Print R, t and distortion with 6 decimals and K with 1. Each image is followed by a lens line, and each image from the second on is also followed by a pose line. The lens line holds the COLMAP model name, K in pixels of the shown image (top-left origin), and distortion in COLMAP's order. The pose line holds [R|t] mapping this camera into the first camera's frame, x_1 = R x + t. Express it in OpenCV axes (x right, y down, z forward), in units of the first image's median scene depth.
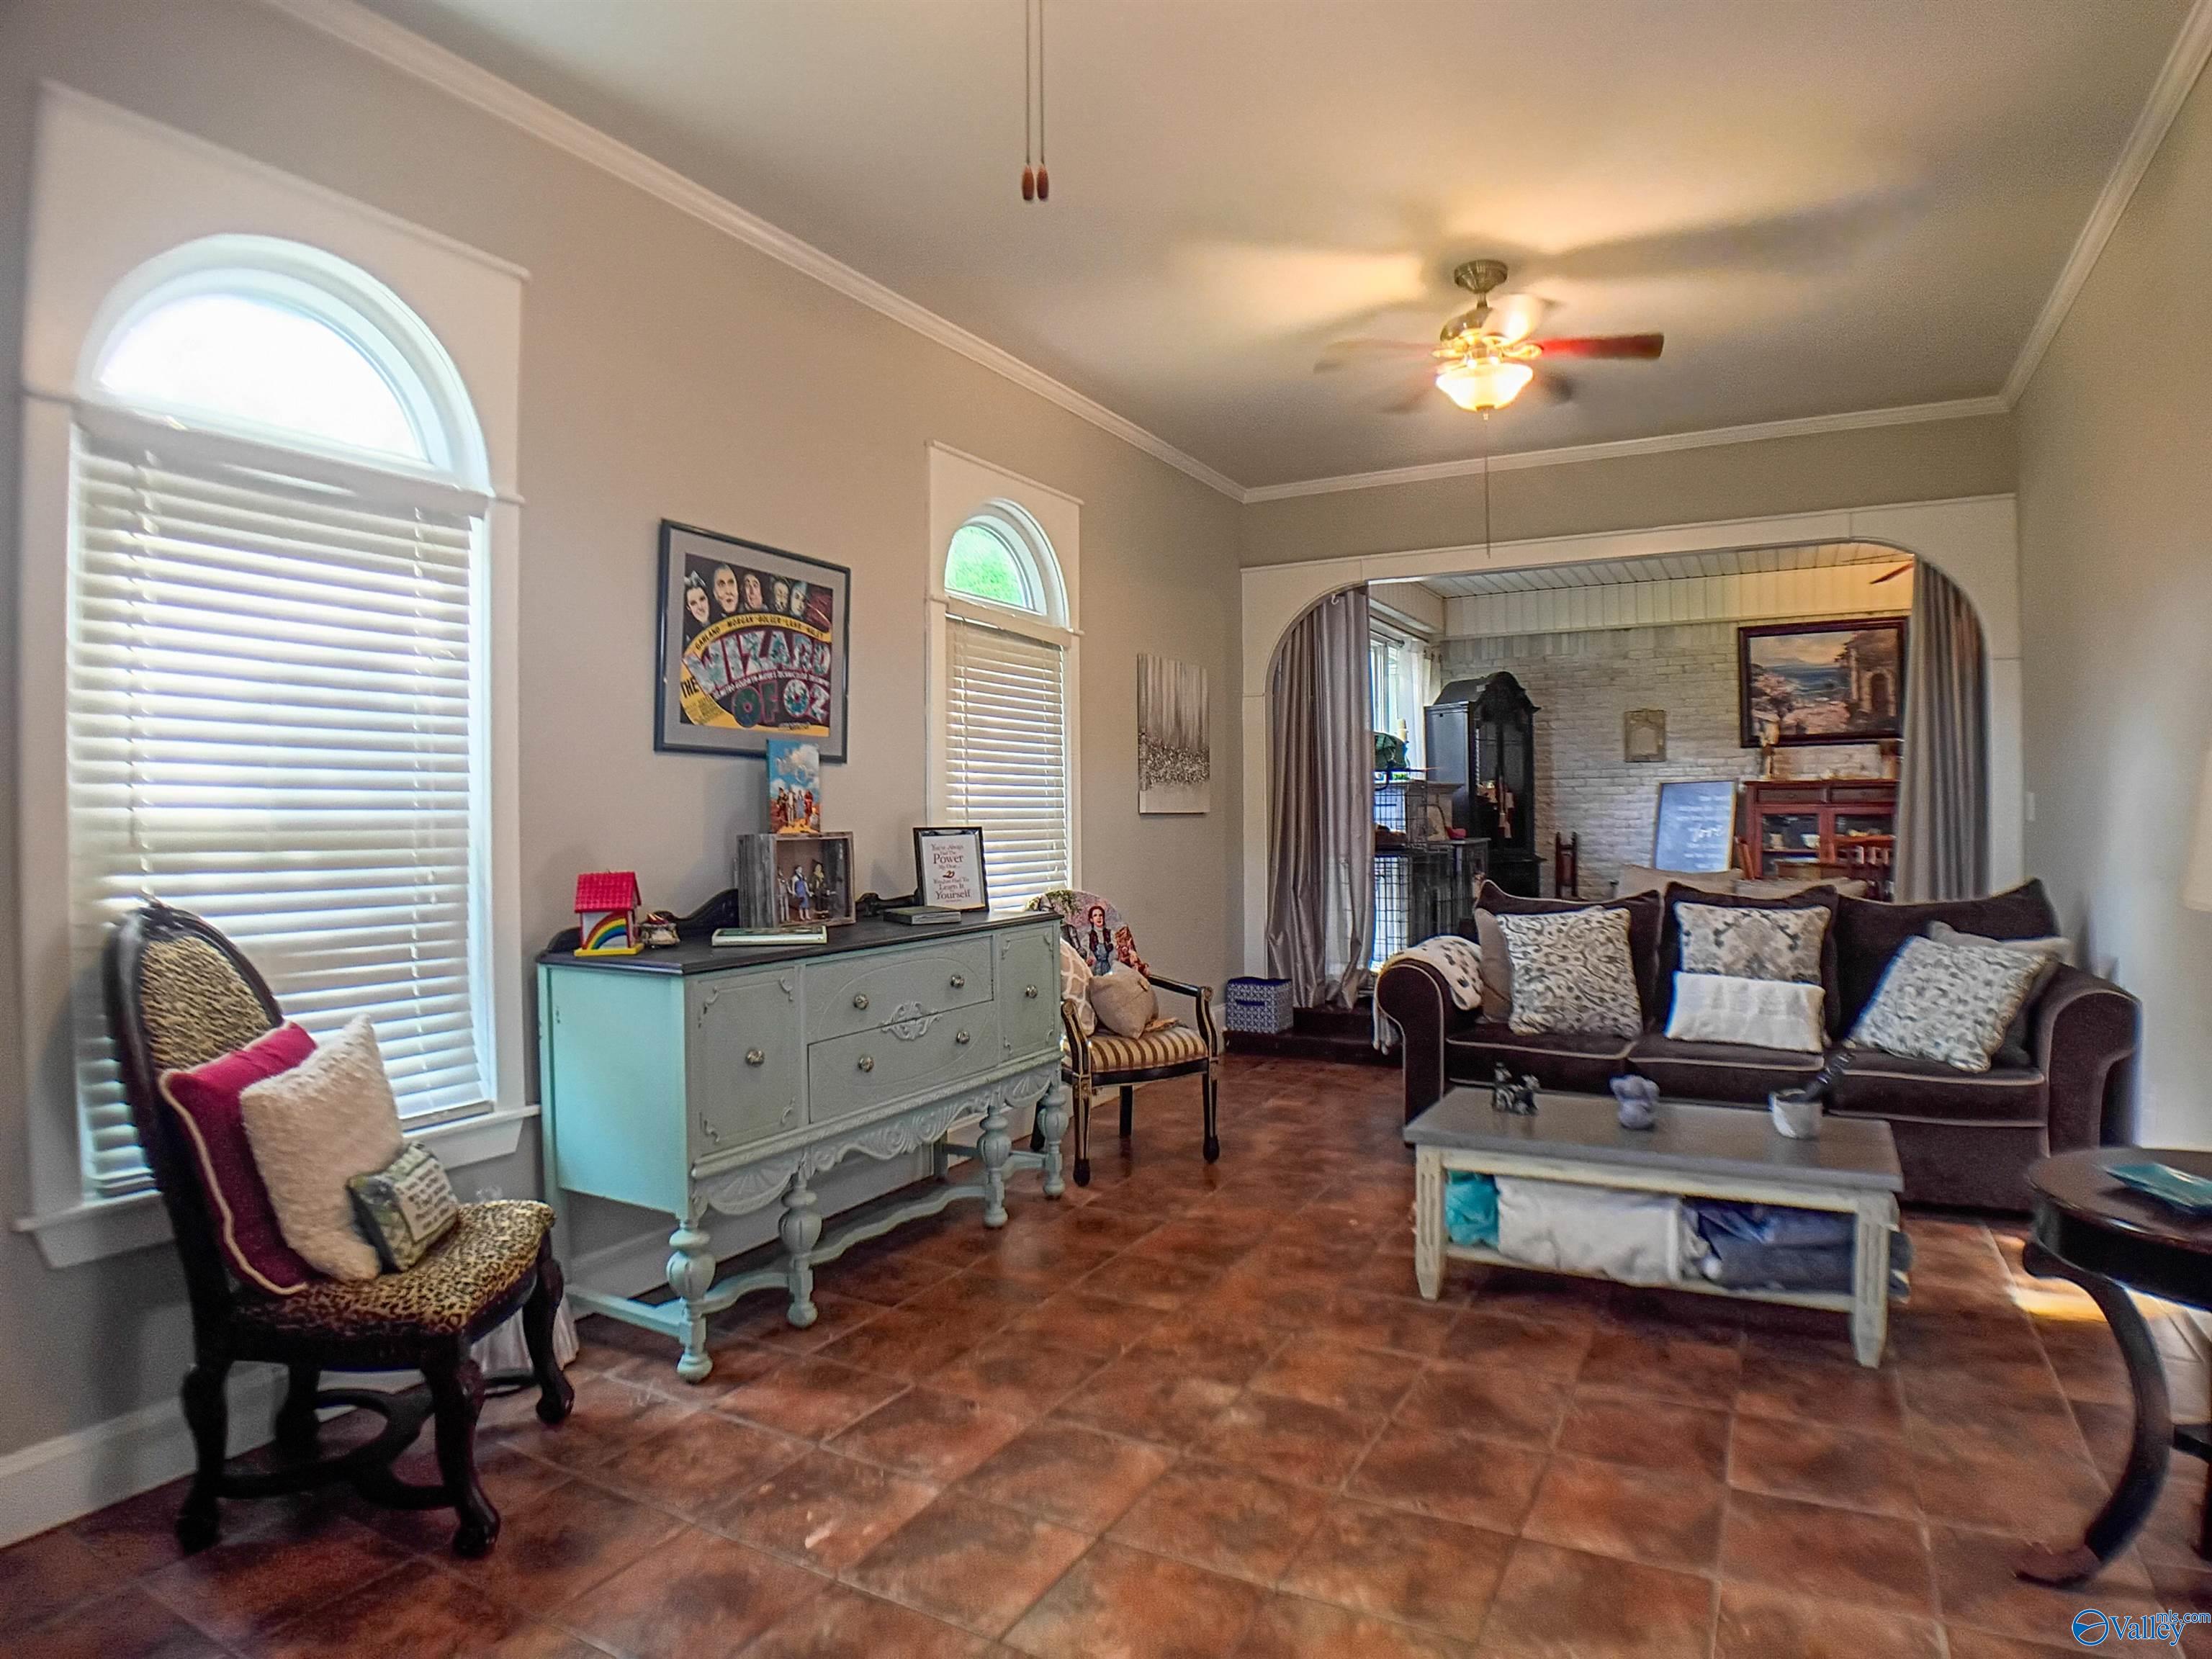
lens RADIAL K [[1271.3, 0, 1105.0], [0, 1271.3, 826.2], [0, 0, 1]] dist [-0.097762, 0.018474]
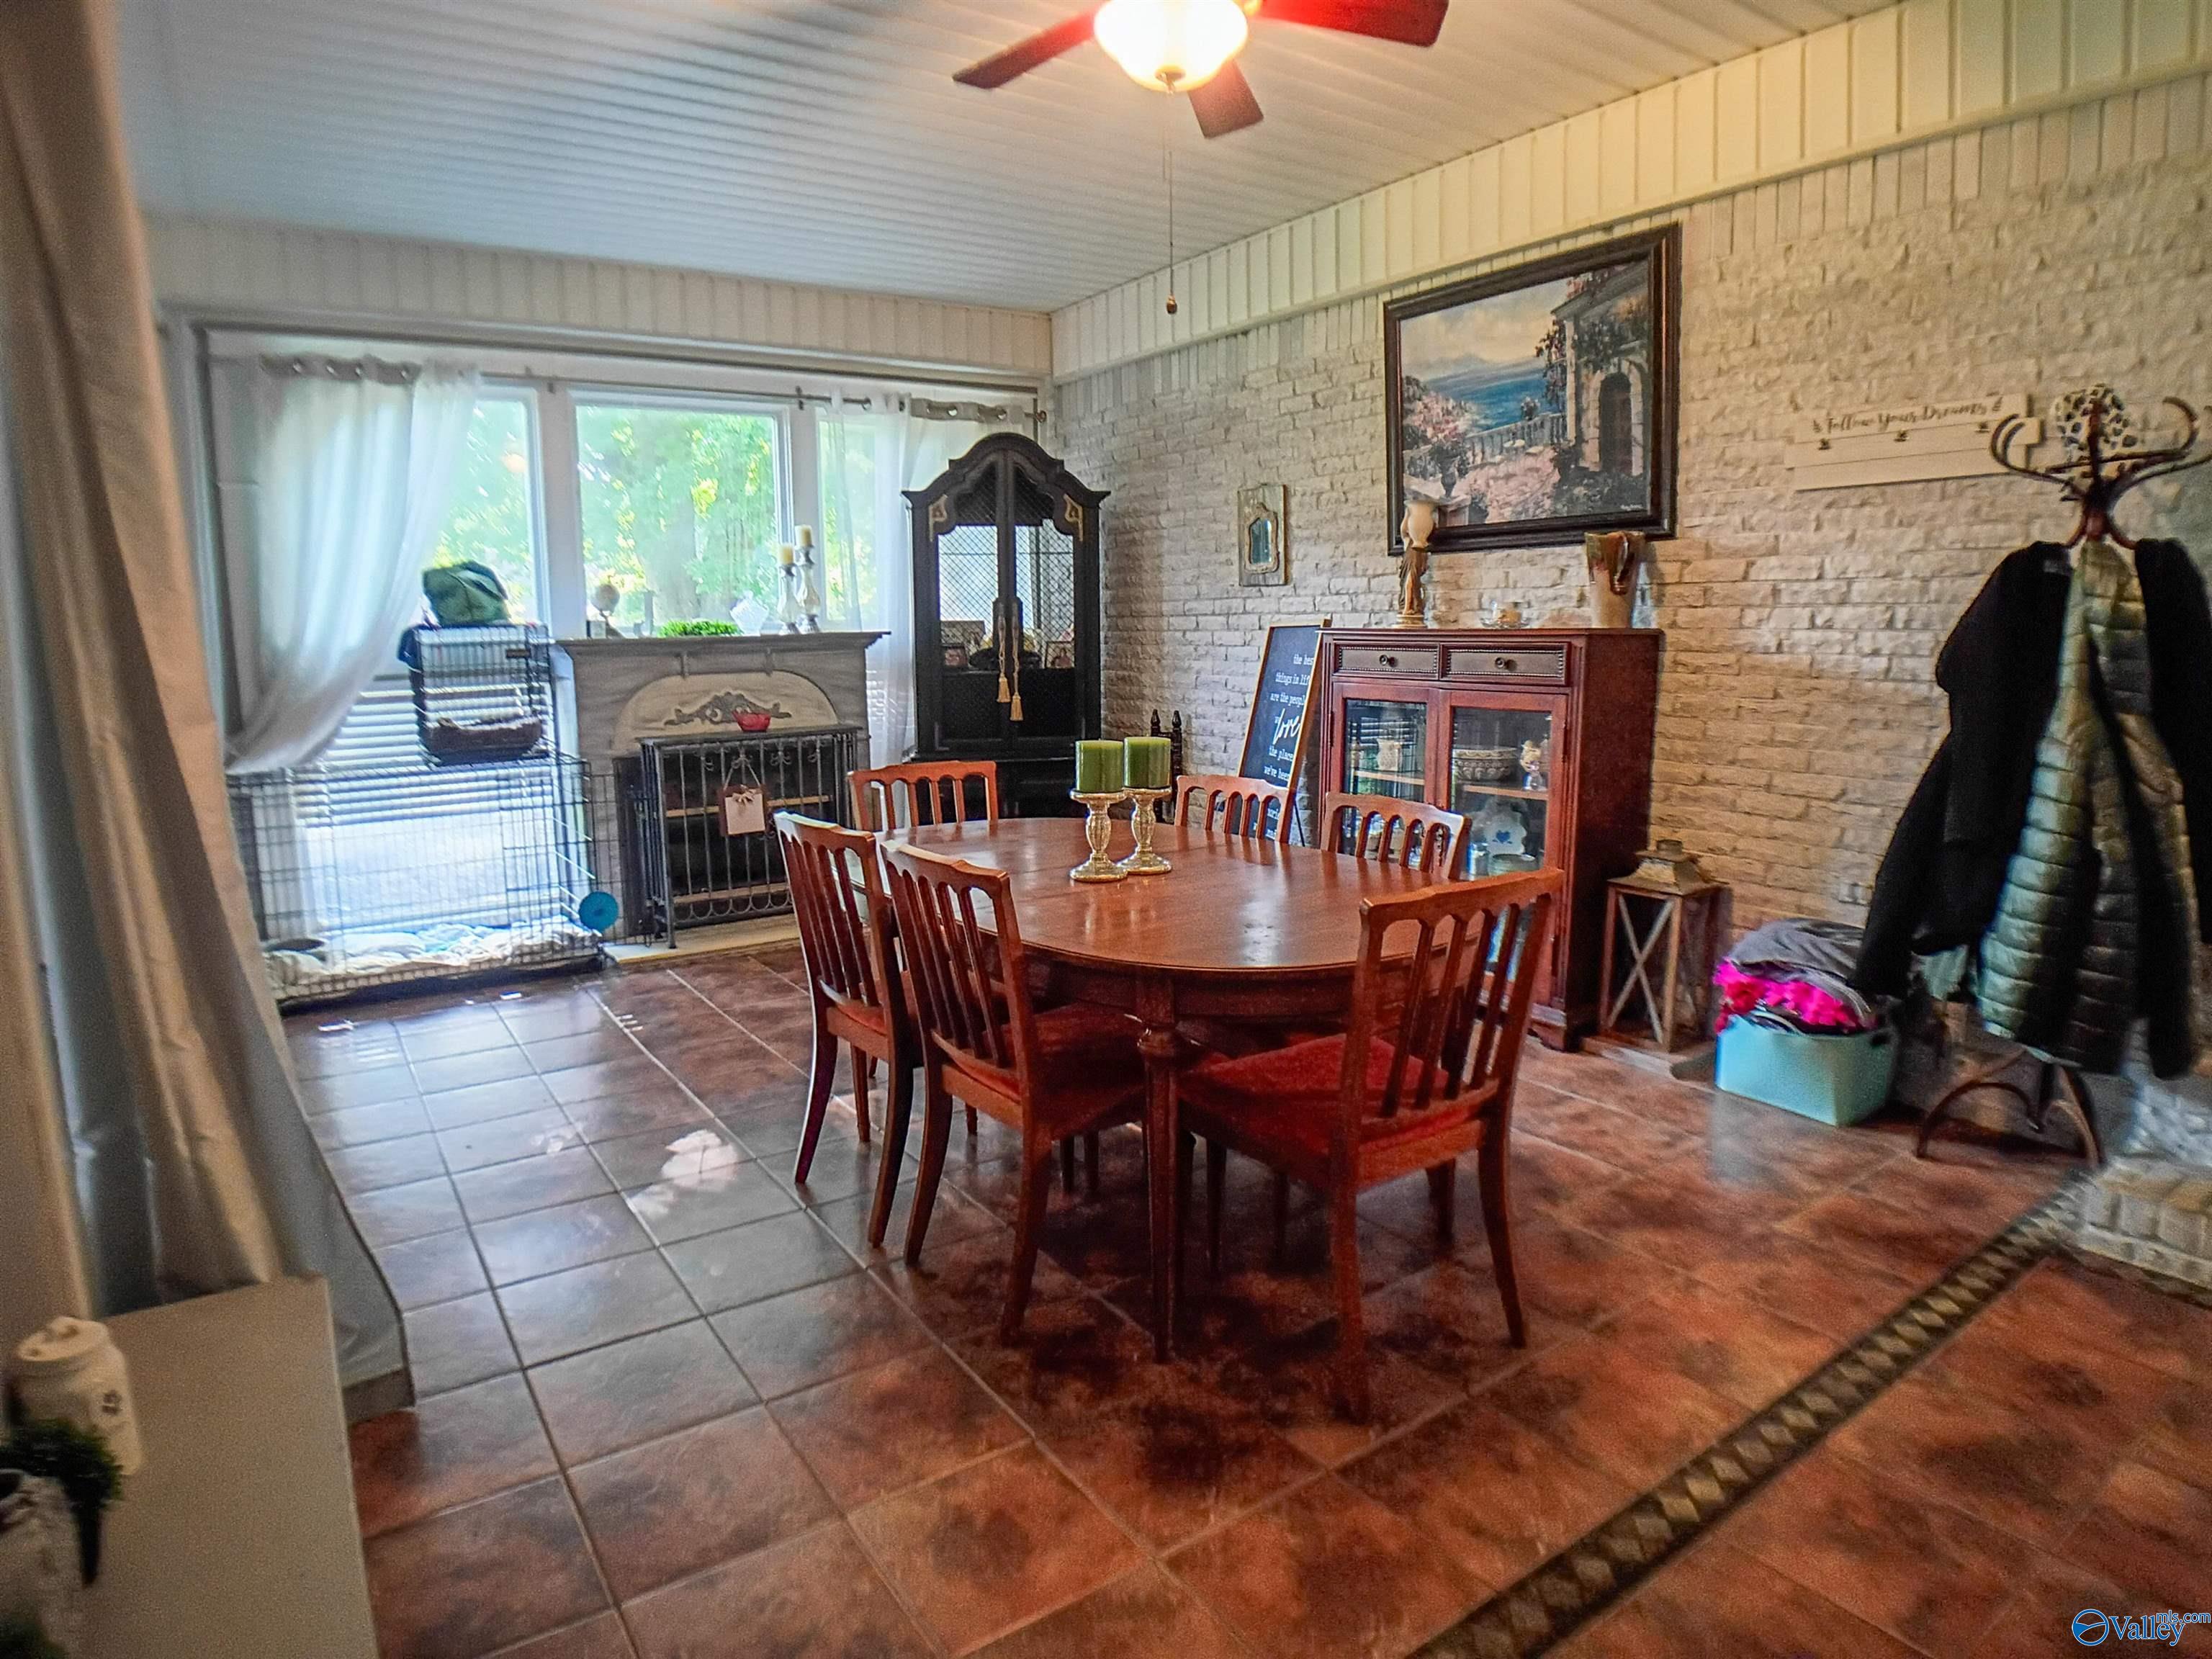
lens RADIAL K [[1283.6, 0, 1103.4], [0, 1283.6, 823.2], [0, 0, 1]] dist [-0.095810, 0.016839]
pose [[0.890765, 0.069598, -0.449103, 0.656729], [-0.001083, 0.988526, 0.151044, -0.035442], [0.454463, -0.134058, 0.880620, 0.503781]]
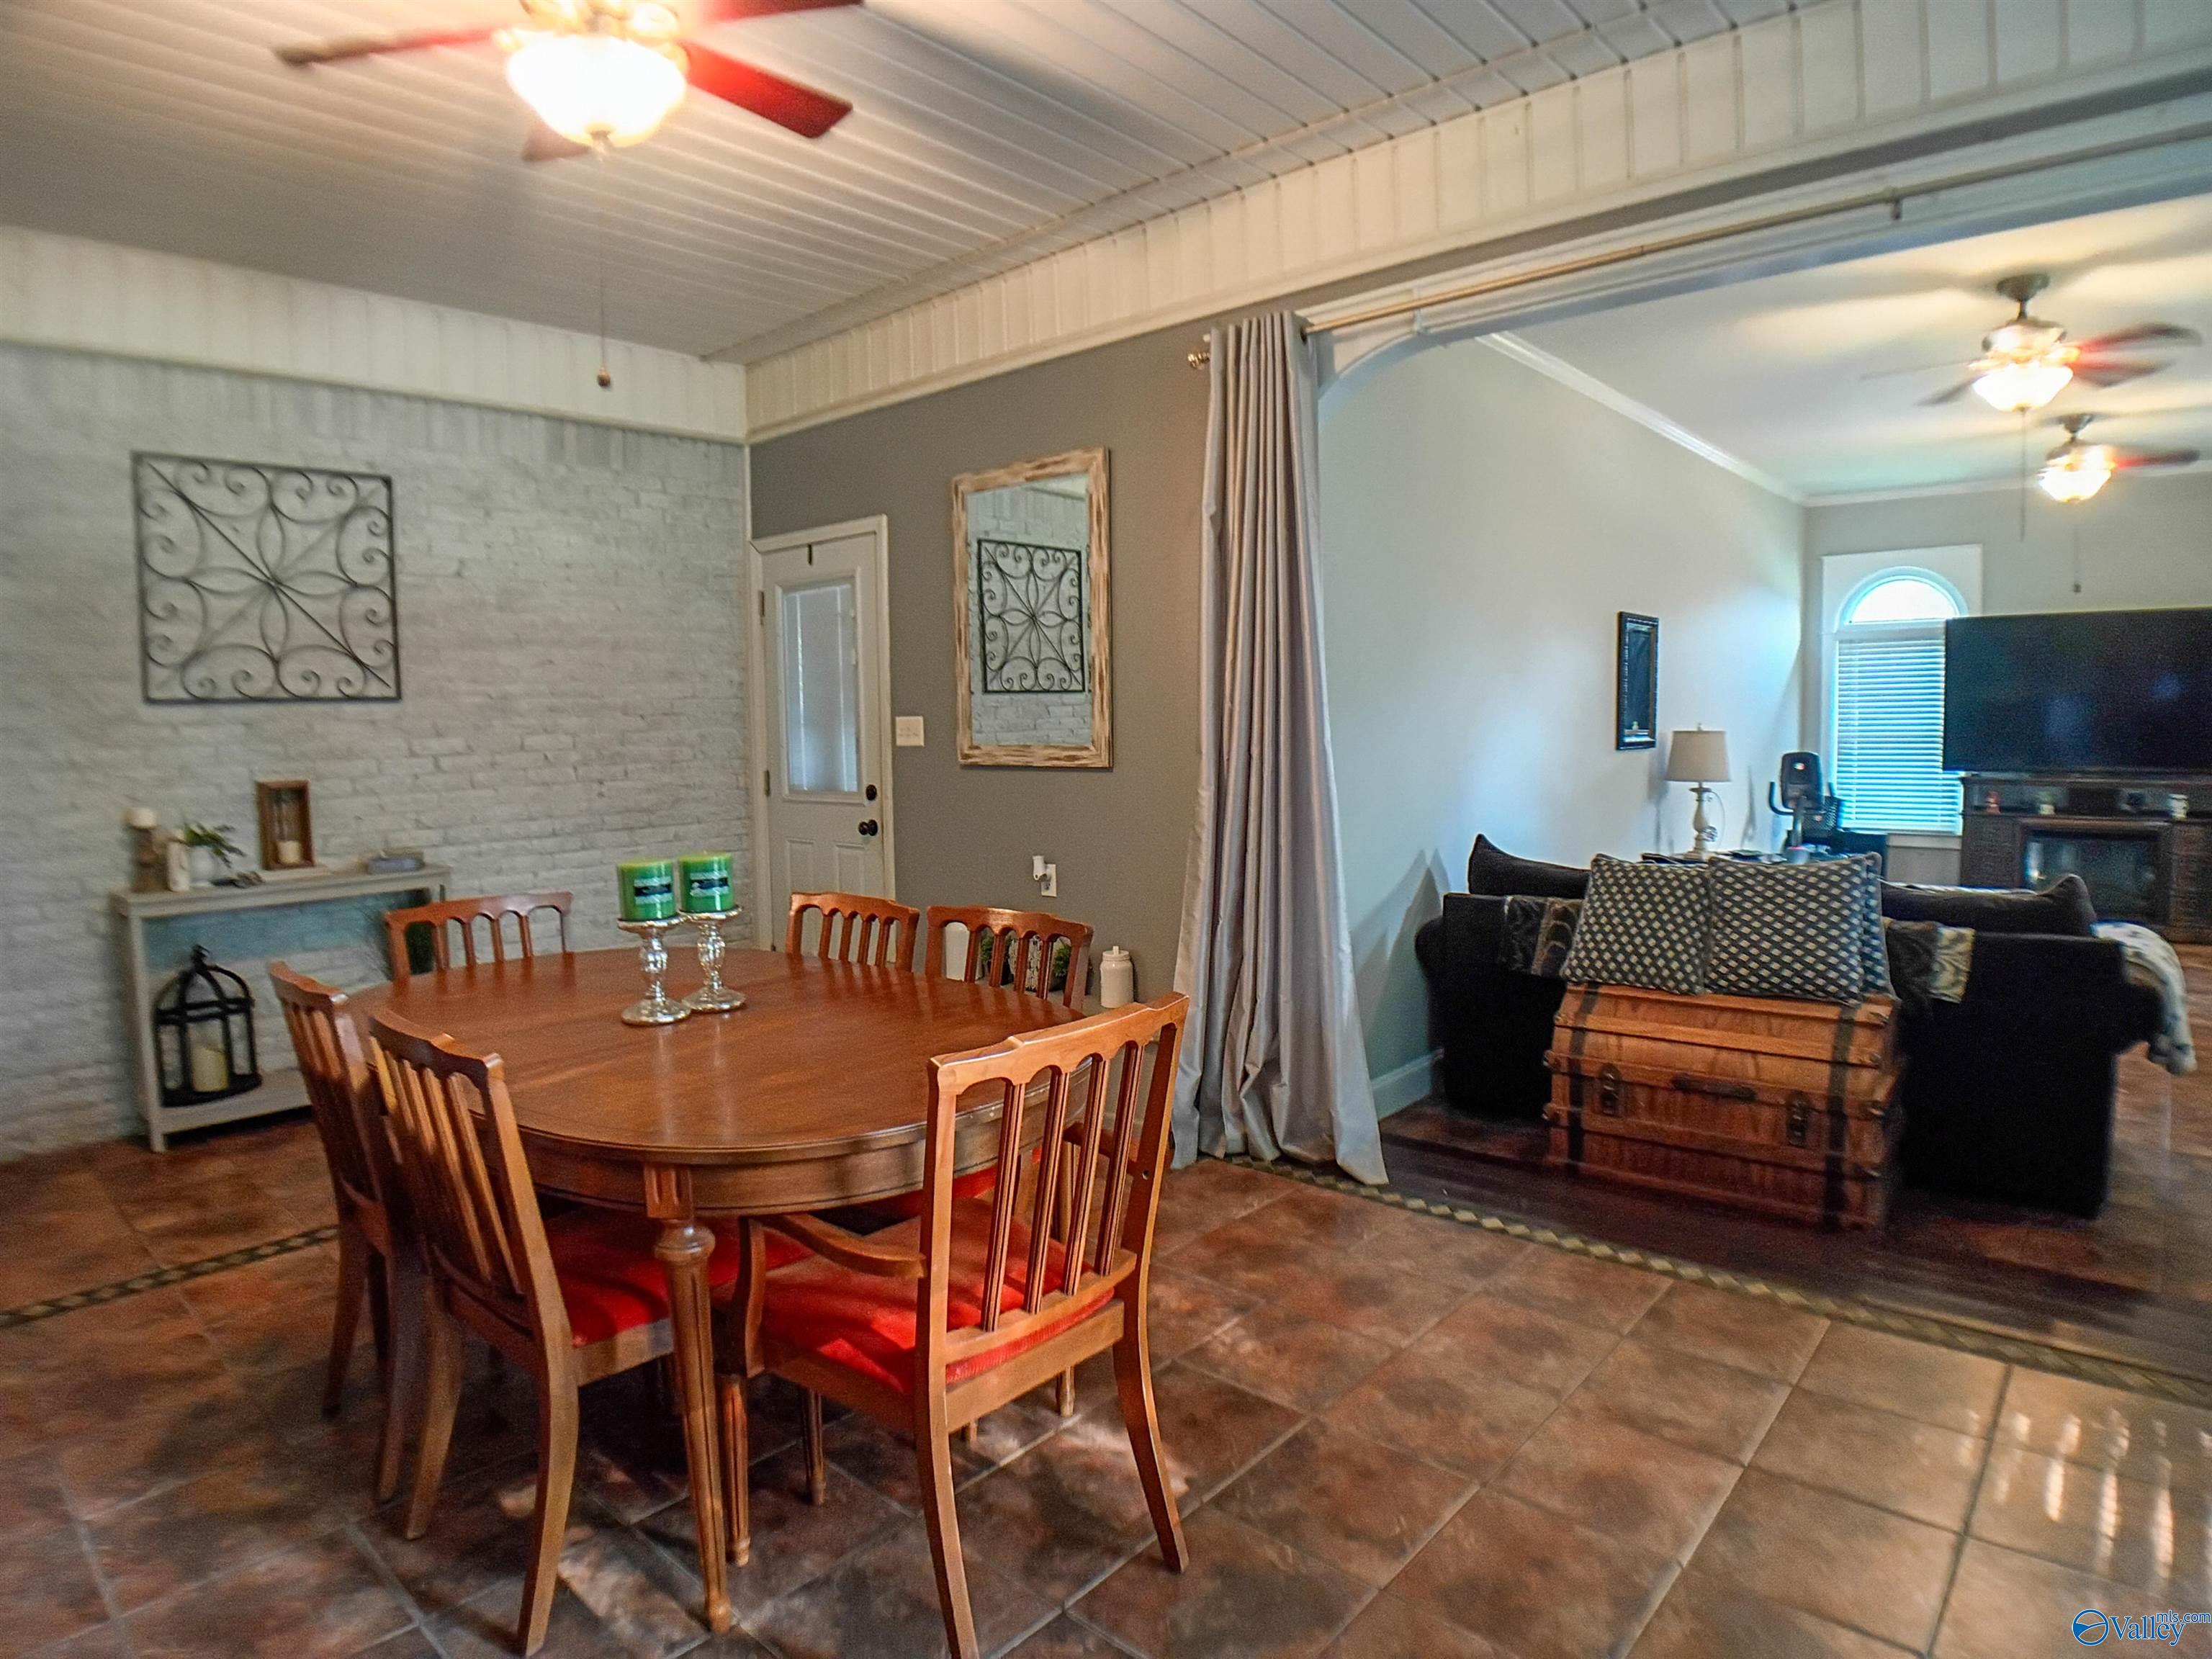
lens RADIAL K [[1266.4, 0, 1102.6], [0, 1266.4, 825.9], [0, 0, 1]] dist [-0.098337, 0.021556]
pose [[-0.972802, 0.011189, 0.231370, 0.380701], [0.032079, 0.995716, 0.086725, -0.035103], [-0.229408, 0.091788, -0.968993, 0.998710]]
